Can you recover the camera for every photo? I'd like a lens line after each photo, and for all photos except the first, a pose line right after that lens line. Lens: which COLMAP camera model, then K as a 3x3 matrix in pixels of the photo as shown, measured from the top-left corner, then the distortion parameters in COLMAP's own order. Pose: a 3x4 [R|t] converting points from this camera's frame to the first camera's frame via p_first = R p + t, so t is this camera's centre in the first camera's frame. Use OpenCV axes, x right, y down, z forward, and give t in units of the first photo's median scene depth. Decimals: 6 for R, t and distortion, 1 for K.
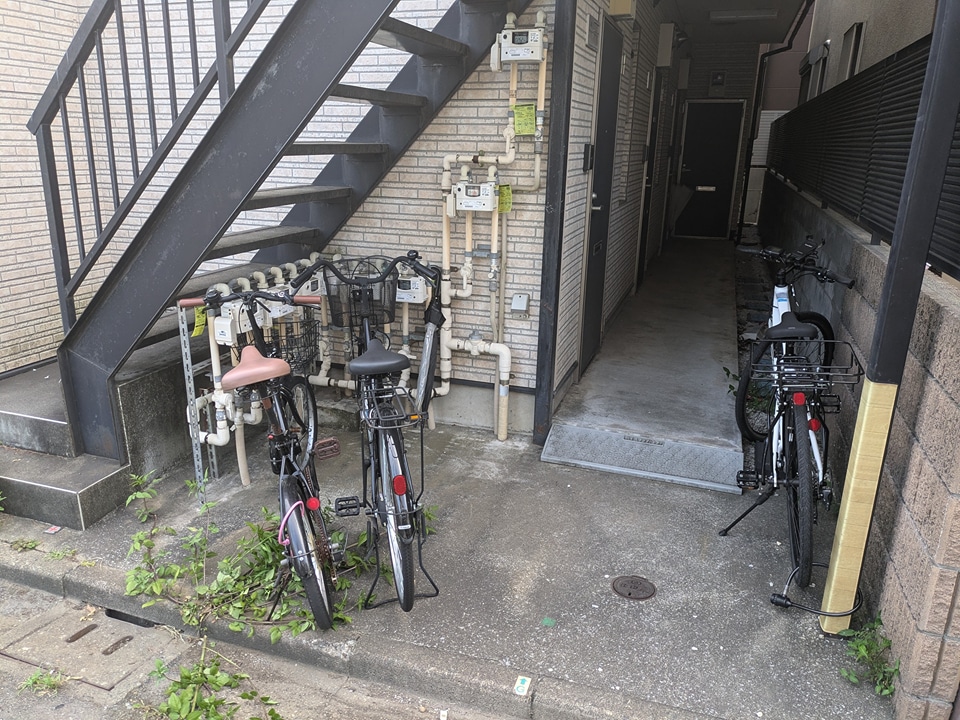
lens RADIAL K [[719.3, 0, 476.4], [0, 719.3, 362.9], [0, 0, 1]] dist [0.012909, 0.004391]
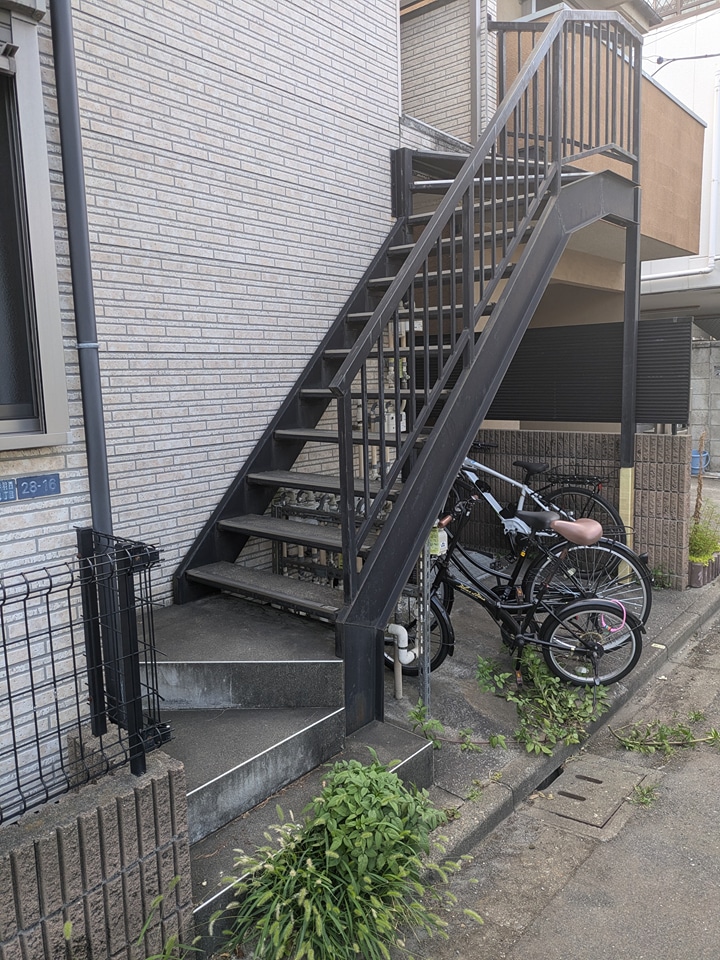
lens RADIAL K [[719.3, 0, 359.6], [0, 719.3, 474.3], [0, 0, 1]] dist [0.012909, 0.004391]
pose [[0.359671, -0.154282, 0.920236, -1.433853], [0.300348, 0.952888, 0.042366, -0.238570], [-0.883418, 0.261153, 0.389064, 0.611101]]
